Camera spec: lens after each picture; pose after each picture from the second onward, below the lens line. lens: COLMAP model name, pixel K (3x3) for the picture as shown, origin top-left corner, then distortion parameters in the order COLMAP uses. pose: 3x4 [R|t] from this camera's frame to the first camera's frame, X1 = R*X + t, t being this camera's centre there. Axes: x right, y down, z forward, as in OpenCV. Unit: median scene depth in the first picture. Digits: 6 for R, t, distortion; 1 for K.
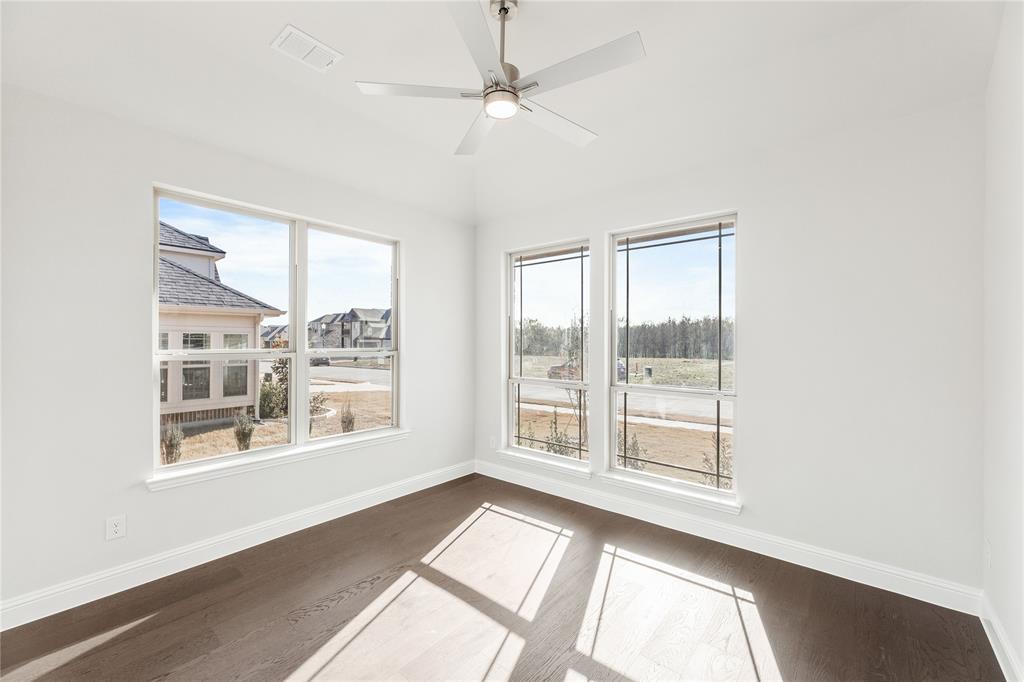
lens RADIAL K [[422.0, 0, 514.0], [0, 422.0, 342.1], [0, 0, 1]] dist [0.001166, 0.002029]
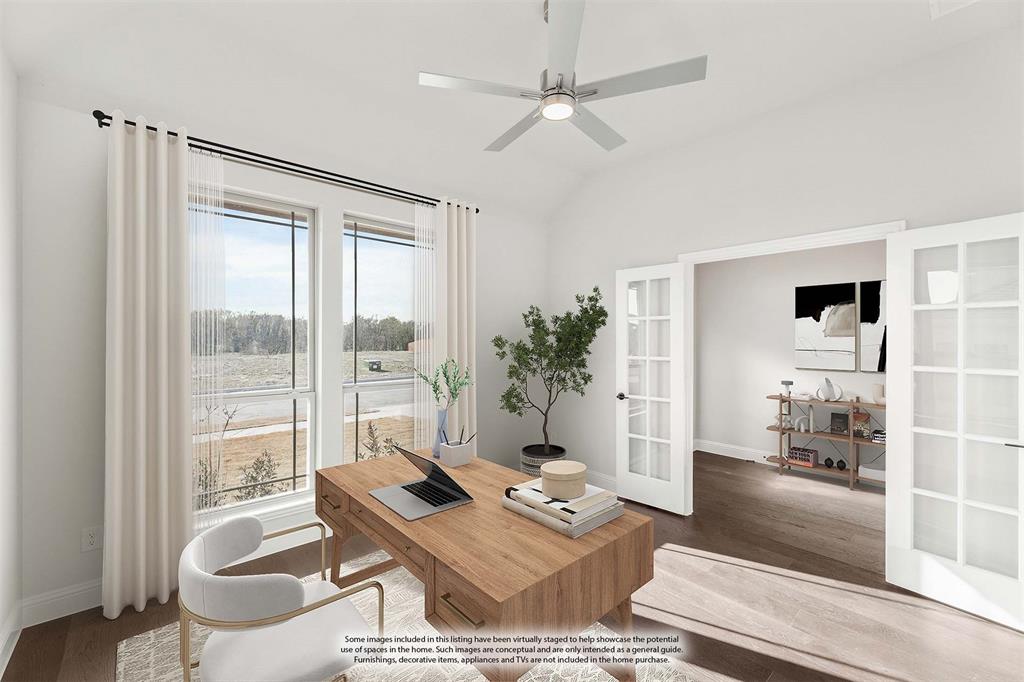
lens RADIAL K [[422.0, 0, 513.6], [0, 422.0, 339.4], [0, 0, 1]] dist [0.001166, 0.002029]
pose [[0.157720, -0.007272, 0.987457, -0.534244], [-0.008318, 0.999928, 0.008692, -0.007803], [-0.987449, -0.009585, 0.157648, 0.484000]]
